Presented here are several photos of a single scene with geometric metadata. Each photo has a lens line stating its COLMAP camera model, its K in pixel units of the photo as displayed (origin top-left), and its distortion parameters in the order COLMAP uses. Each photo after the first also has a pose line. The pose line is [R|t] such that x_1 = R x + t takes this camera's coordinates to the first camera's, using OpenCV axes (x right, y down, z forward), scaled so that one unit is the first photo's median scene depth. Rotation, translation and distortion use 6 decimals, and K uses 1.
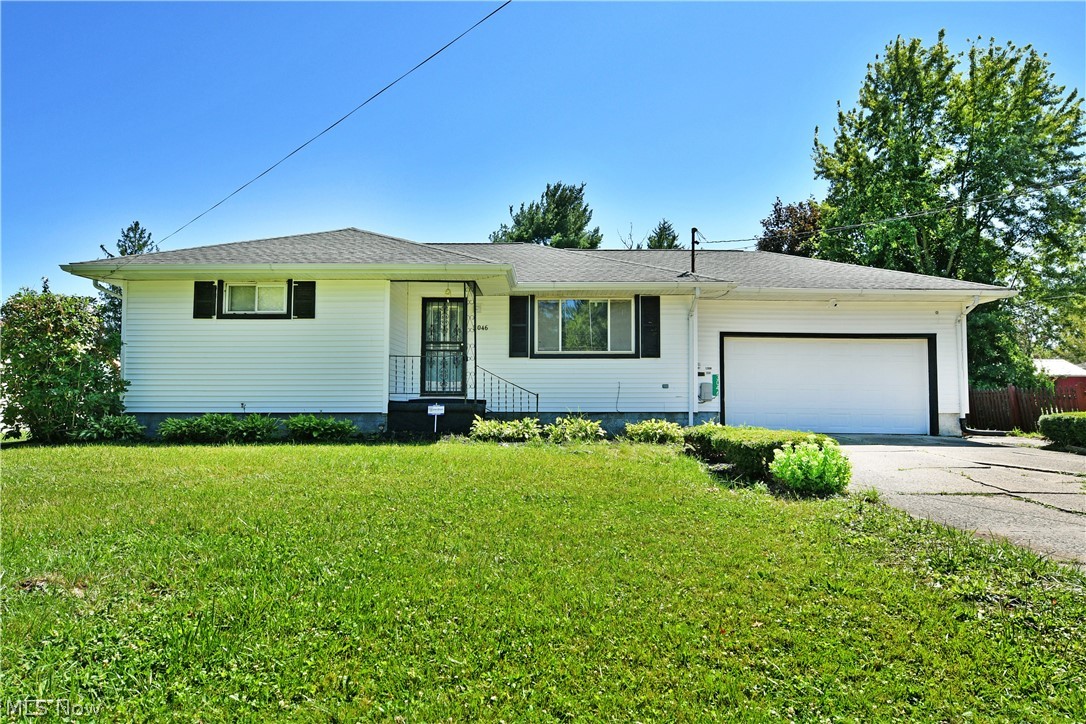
lens RADIAL K [[653.9, 0, 544.2], [0, 653.9, 360.3], [0, 0, 1]] dist [-0.005220, -0.000012]
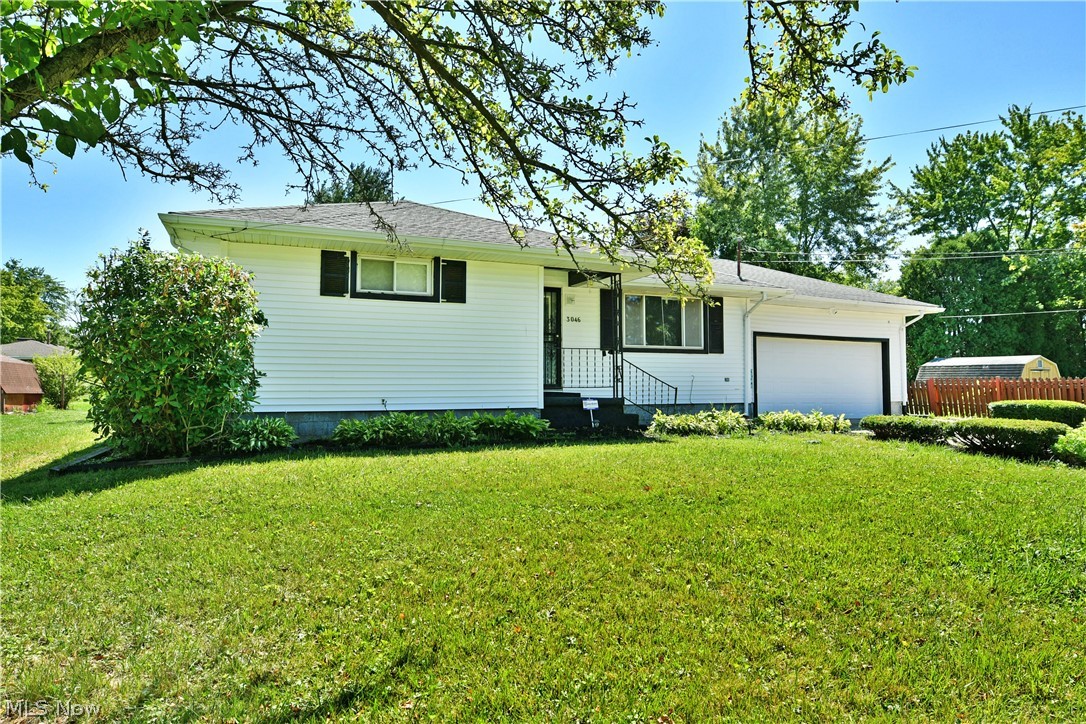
lens RADIAL K [[653.9, 0, 543.9], [0, 653.9, 364.2], [0, 0, 1]] dist [-0.005220, -0.000012]
pose [[0.908830, 0.011014, 0.417021, -0.621205], [-0.017769, 0.999766, 0.012320, 0.005998], [-0.416788, -0.018607, 0.908813, 0.144283]]
